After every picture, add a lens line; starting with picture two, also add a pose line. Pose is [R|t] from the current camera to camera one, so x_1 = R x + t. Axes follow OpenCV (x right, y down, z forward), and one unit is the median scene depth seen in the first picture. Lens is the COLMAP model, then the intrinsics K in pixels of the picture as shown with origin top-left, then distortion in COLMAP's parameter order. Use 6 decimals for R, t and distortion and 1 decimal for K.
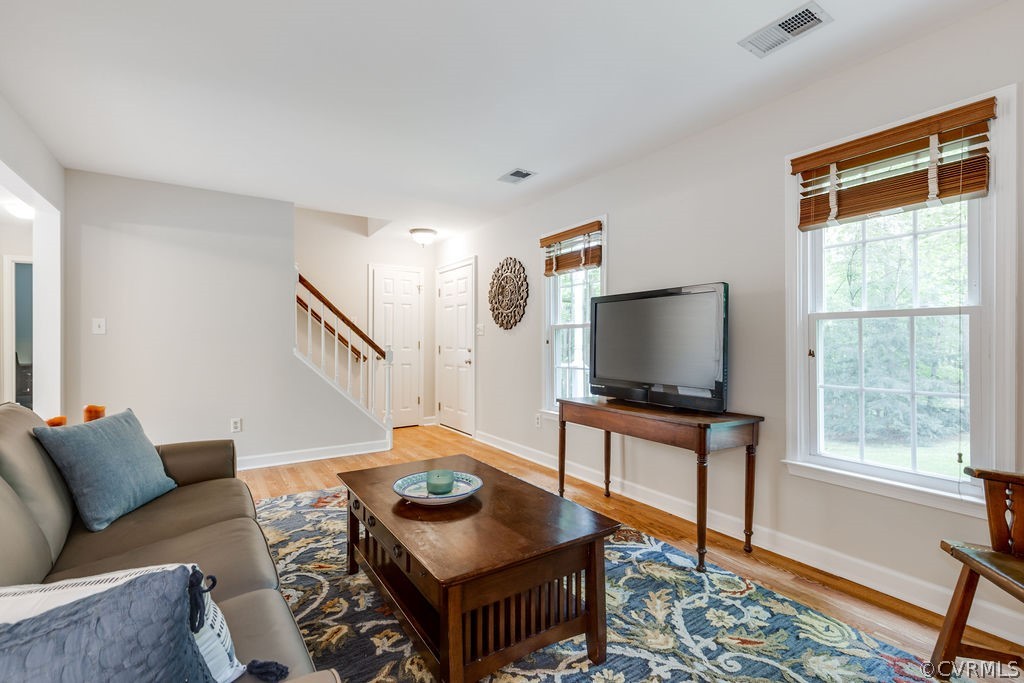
lens RADIAL K [[451.5, 0, 512.4], [0, 451.5, 340.6], [0, 0, 1]] dist [0.006216, -0.000750]
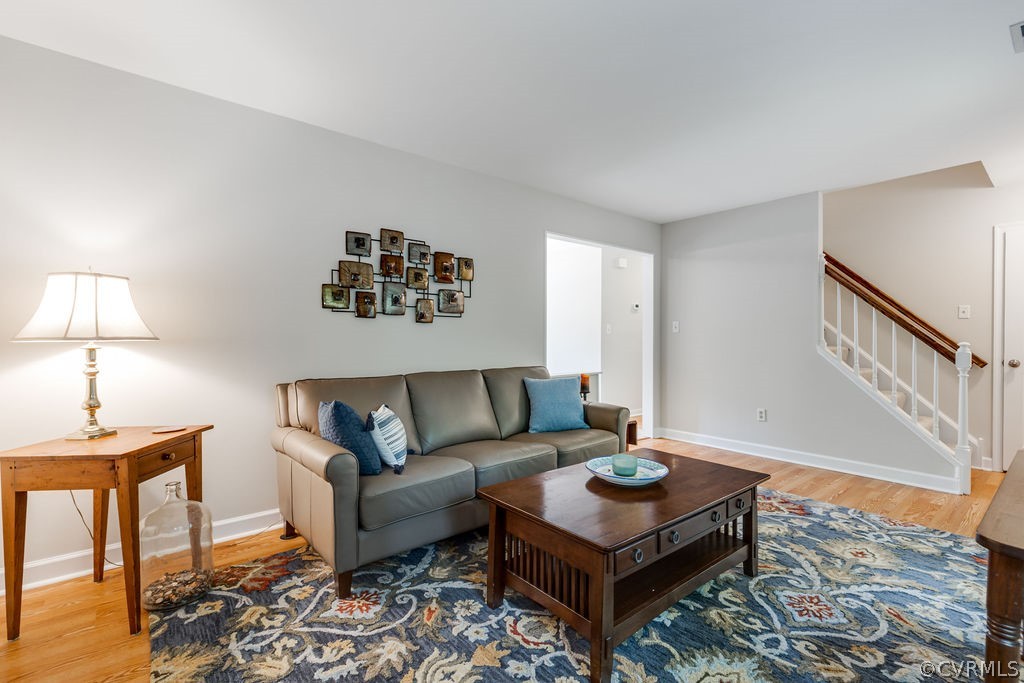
lens RADIAL K [[460.9, 0, 512.0], [0, 460.9, 338.0], [0, 0, 1]] dist [0.006865, -0.002223]
pose [[0.097652, 0.008137, -0.995187, 0.440960], [-0.005850, 0.999954, 0.007602, -0.003938], [0.995203, 0.005079, 0.097695, 0.290061]]
